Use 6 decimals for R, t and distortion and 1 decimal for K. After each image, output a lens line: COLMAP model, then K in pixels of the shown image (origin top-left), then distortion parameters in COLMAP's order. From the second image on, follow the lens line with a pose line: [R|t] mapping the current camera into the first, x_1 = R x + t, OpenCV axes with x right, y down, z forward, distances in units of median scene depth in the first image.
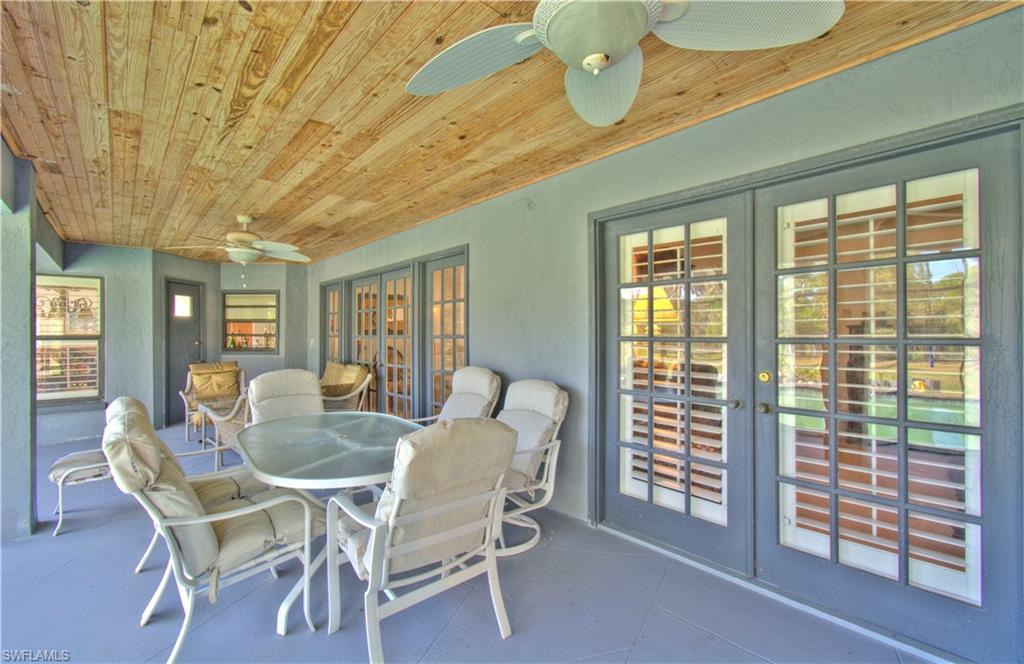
lens RADIAL K [[440.8, 0, 506.9], [0, 440.8, 334.3], [0, 0, 1]] dist [-0.002158, 0.001664]
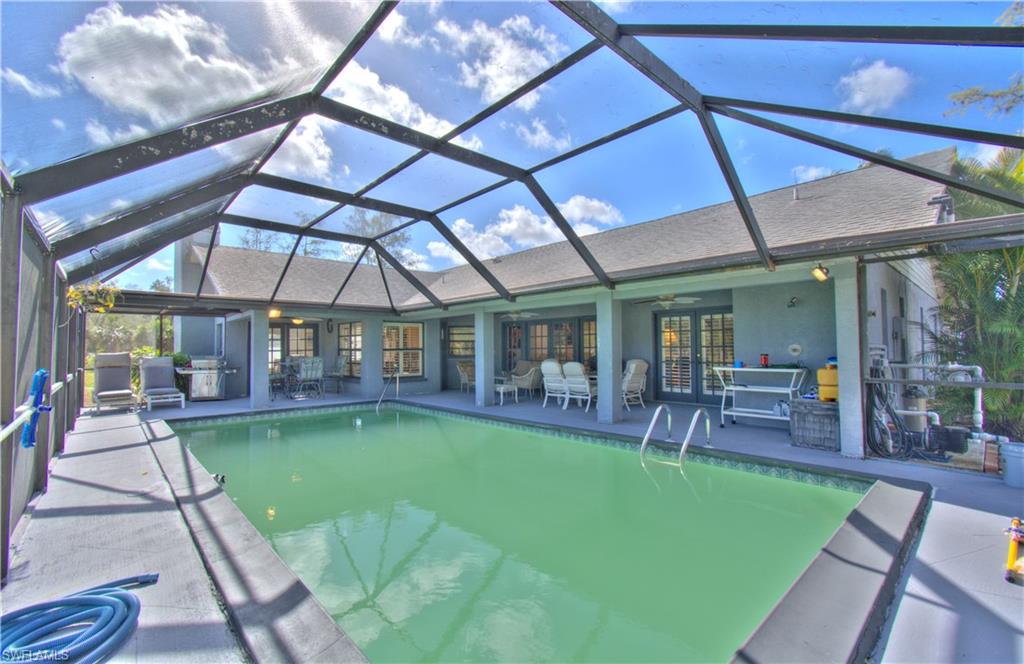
lens RADIAL K [[440.8, 0, 512.2], [0, 440.8, 333.6], [0, 0, 1]] dist [-0.002158, 0.001664]
pose [[0.999827, -0.007650, 0.016960, -1.041675], [0.008239, 0.999356, -0.034922, 0.016812], [-0.016682, 0.035056, 0.999246, -2.617077]]
